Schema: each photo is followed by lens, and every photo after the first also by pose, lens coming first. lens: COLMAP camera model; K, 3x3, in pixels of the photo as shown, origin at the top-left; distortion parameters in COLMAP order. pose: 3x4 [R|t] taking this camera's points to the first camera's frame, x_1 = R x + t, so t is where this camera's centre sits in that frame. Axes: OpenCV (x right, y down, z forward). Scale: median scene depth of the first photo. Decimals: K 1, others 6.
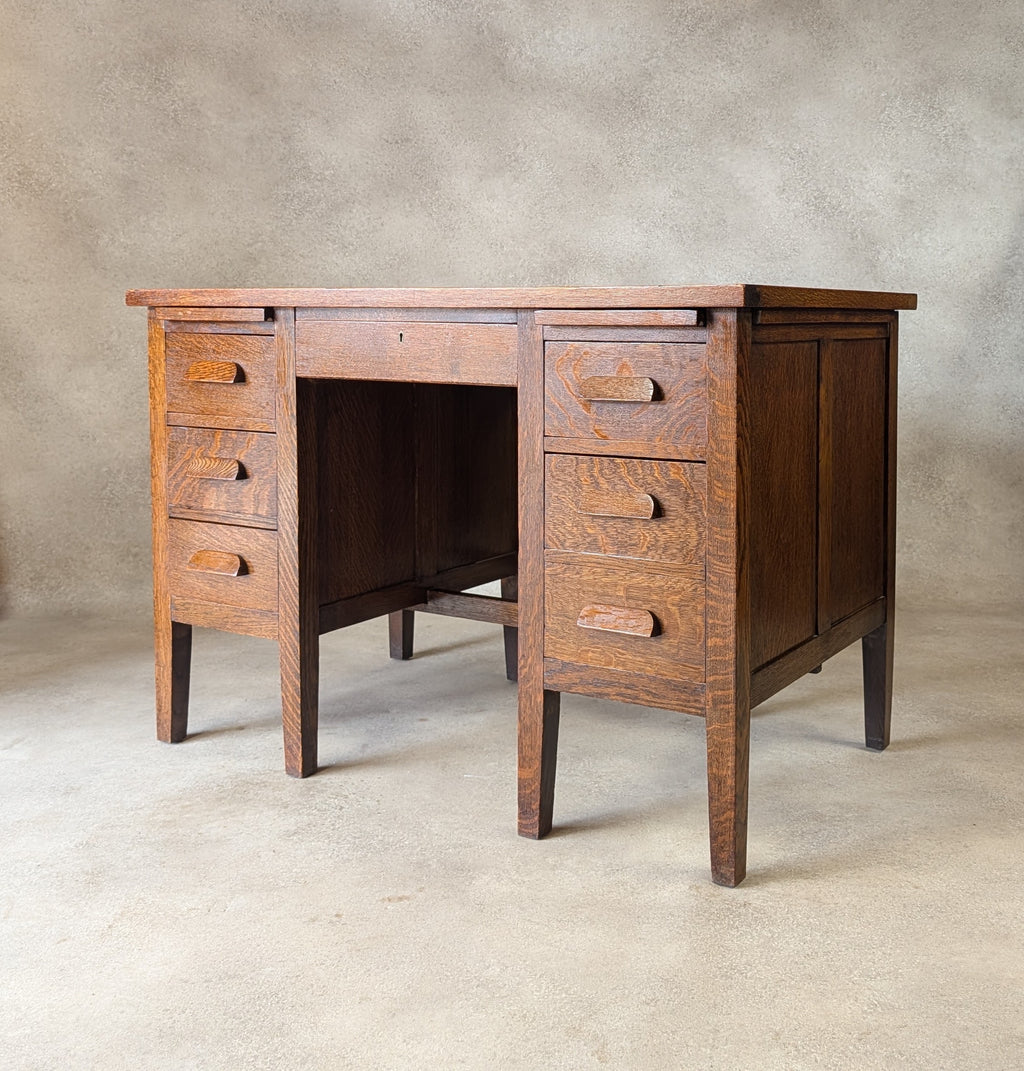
lens RADIAL K [[1259.0, 0, 658.0], [0, 1259.0, 376.3], [0, 0, 1]] dist [-0.005225, 0.000000]
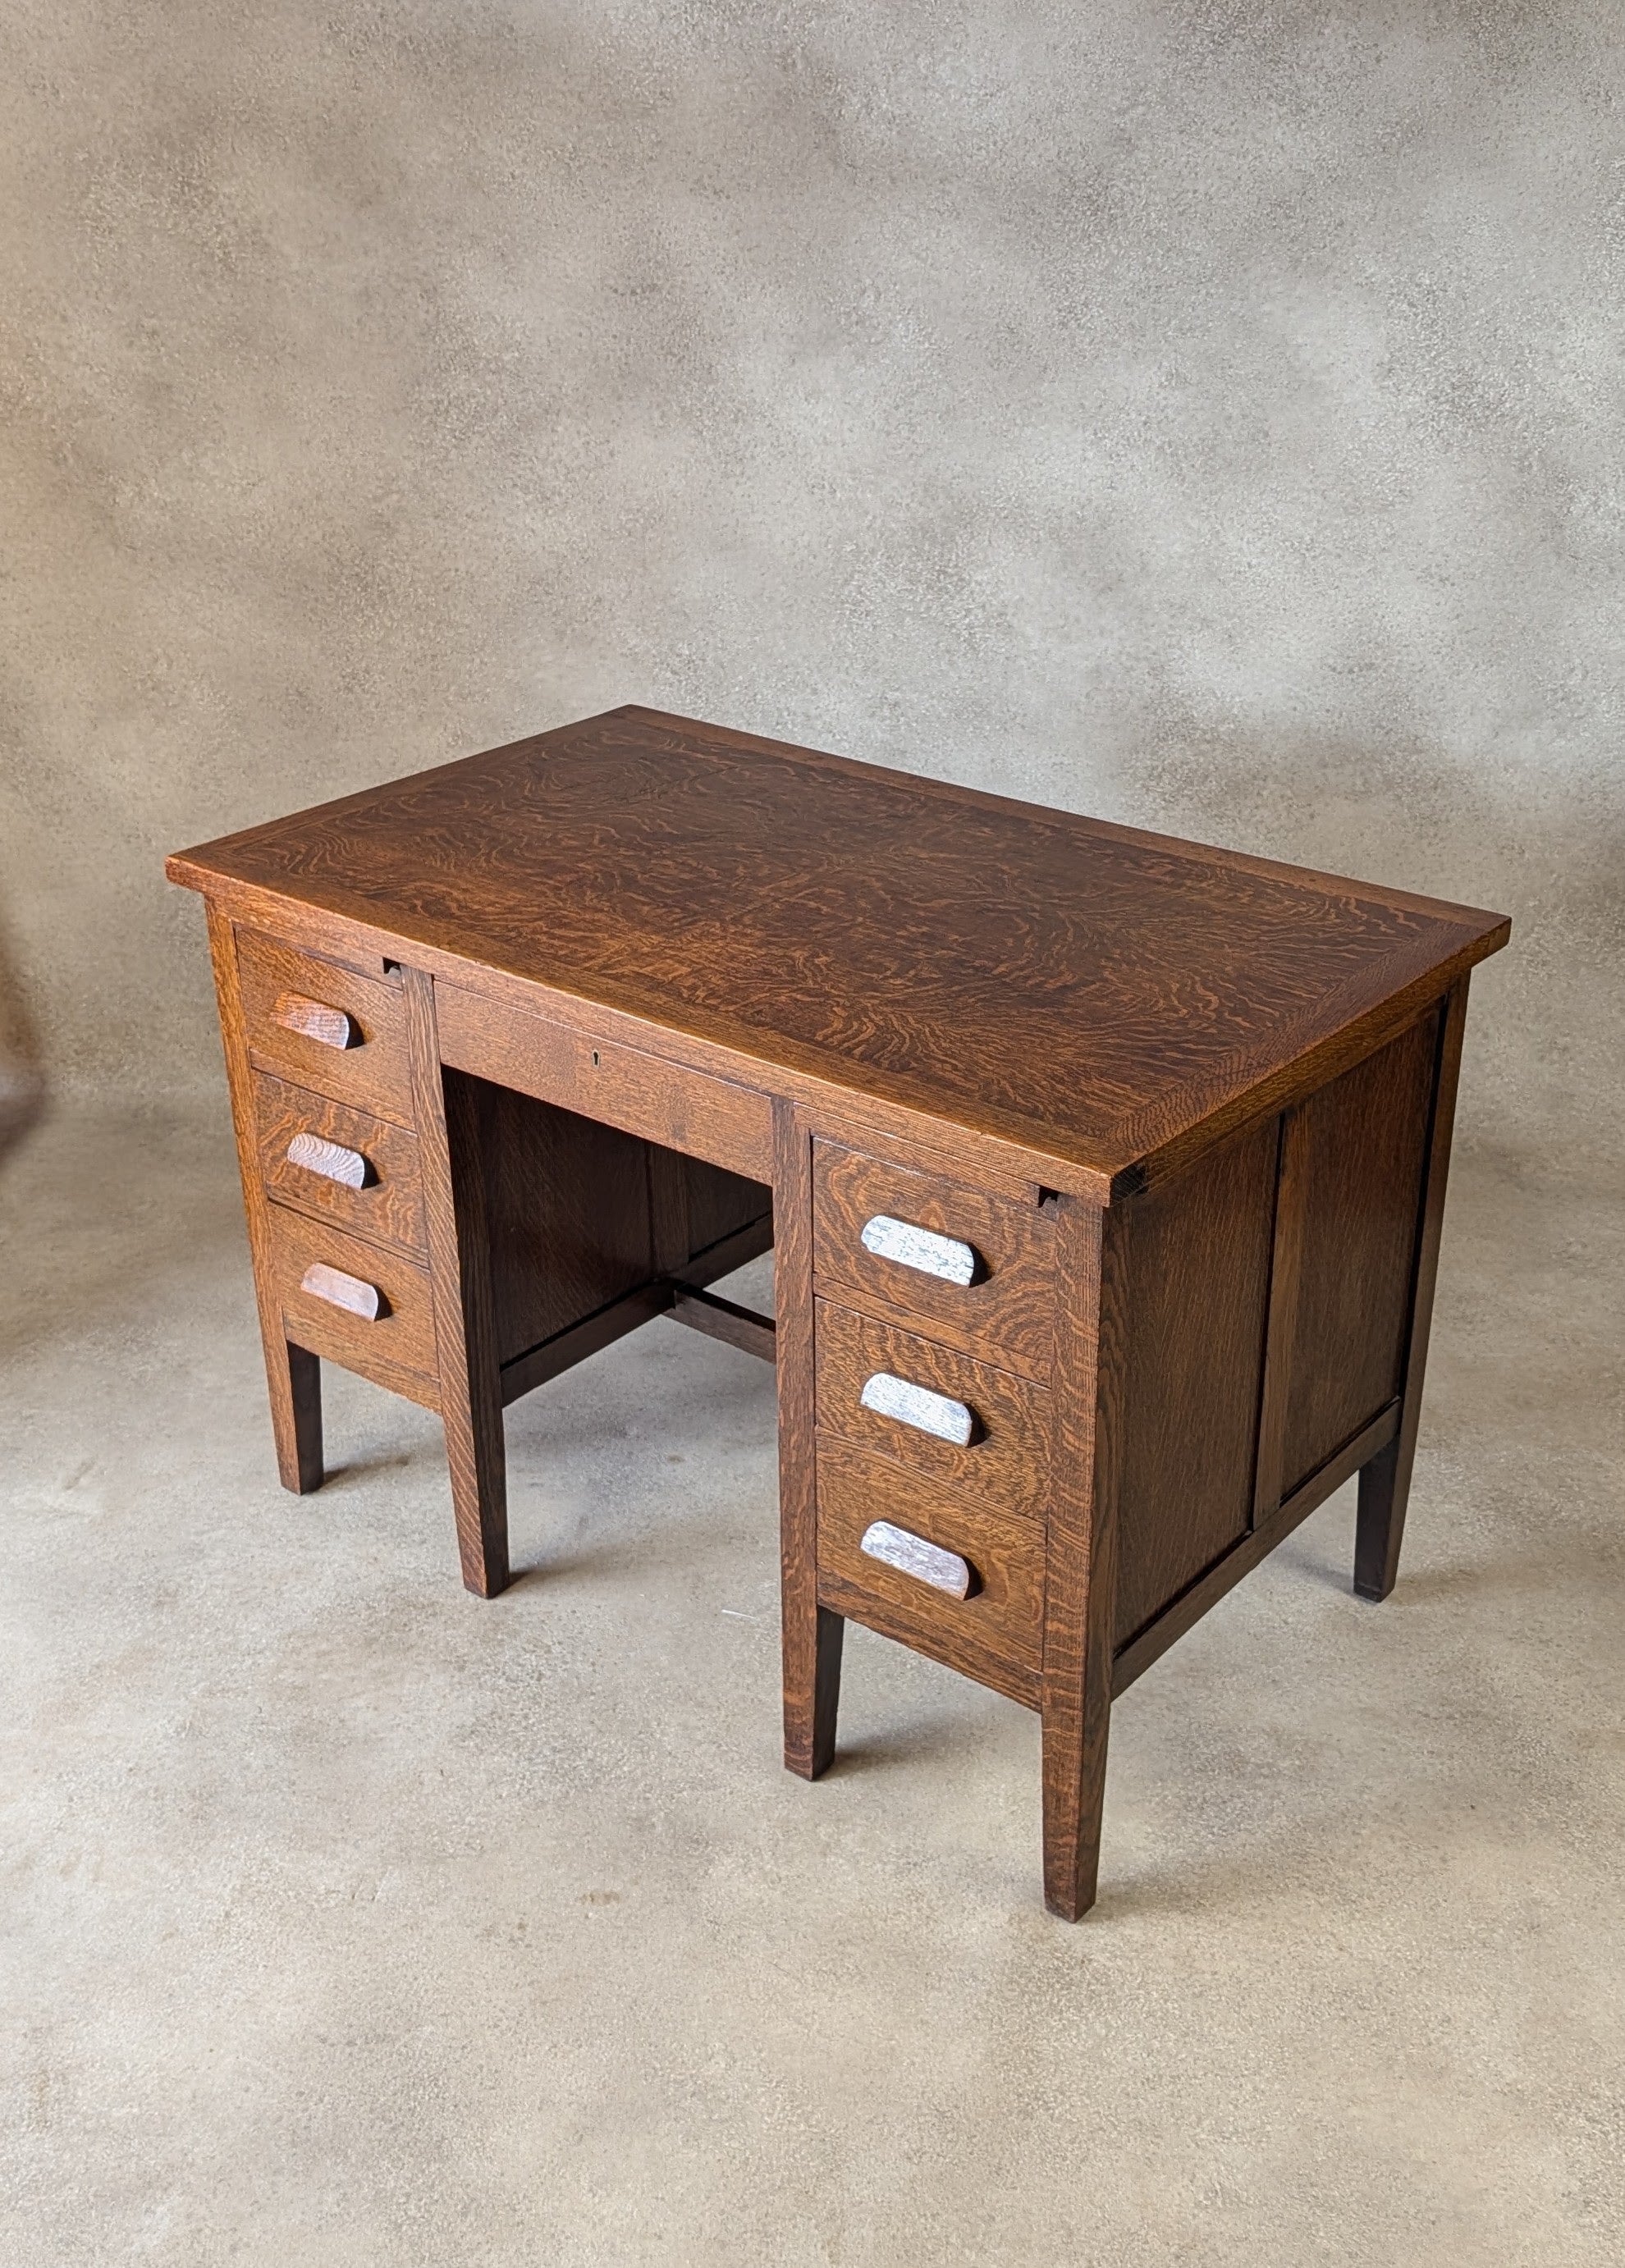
lens RADIAL K [[2461.8, 0, 857.1], [0, 2461.8, 1102.2], [0, 0, 1]] dist [0.011755, 0.000000]
pose [[0.986865, 0.064144, -0.148266, 0.089565], [-0.002068, 0.922731, 0.385439, -0.420086], [0.161533, -0.380070, 0.910744, -0.072430]]
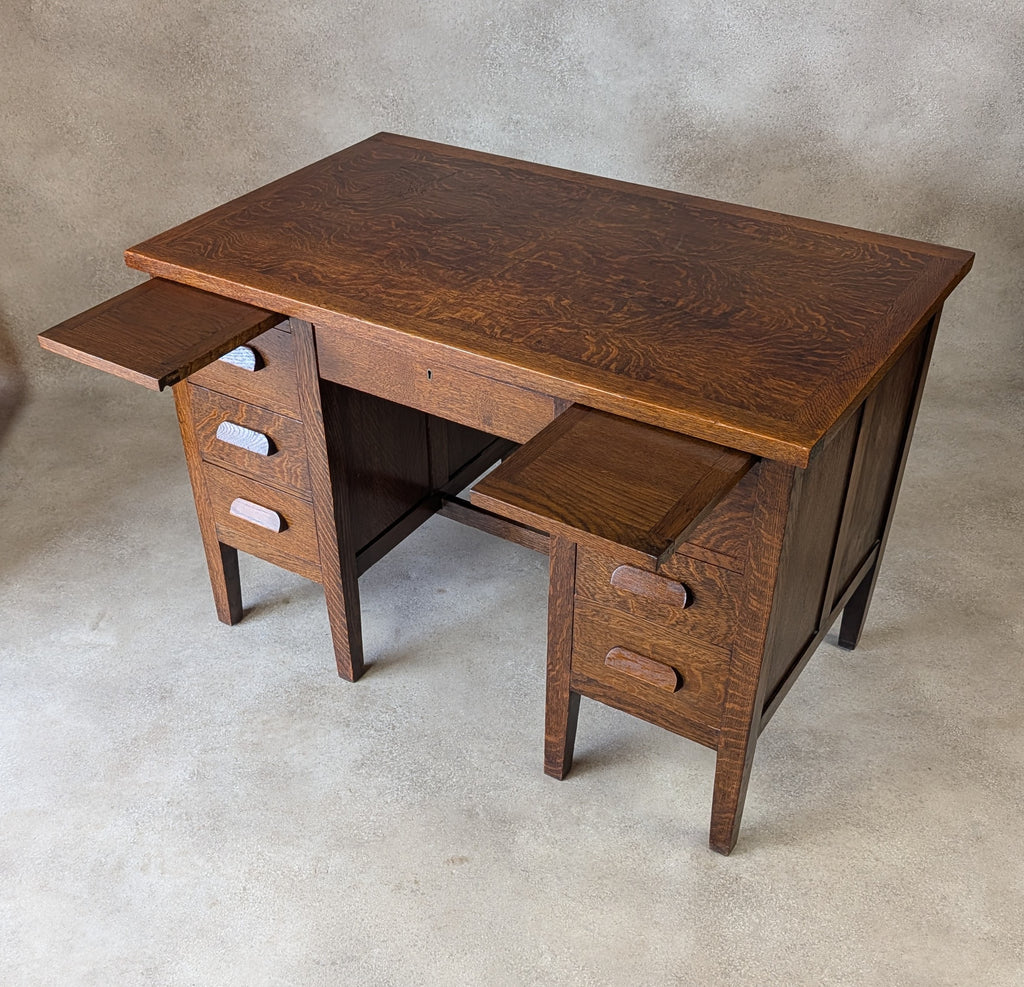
lens RADIAL K [[1203.7, 0, 475.8], [0, 1203.7, 608.2], [0, 0, 1]] dist [-0.005225, 0.000000]
pose [[0.997001, 0.031147, -0.070841, -0.085029], [0.016304, 0.810332, 0.585744, -0.379017], [0.075648, -0.585143, 0.807394, 0.130481]]
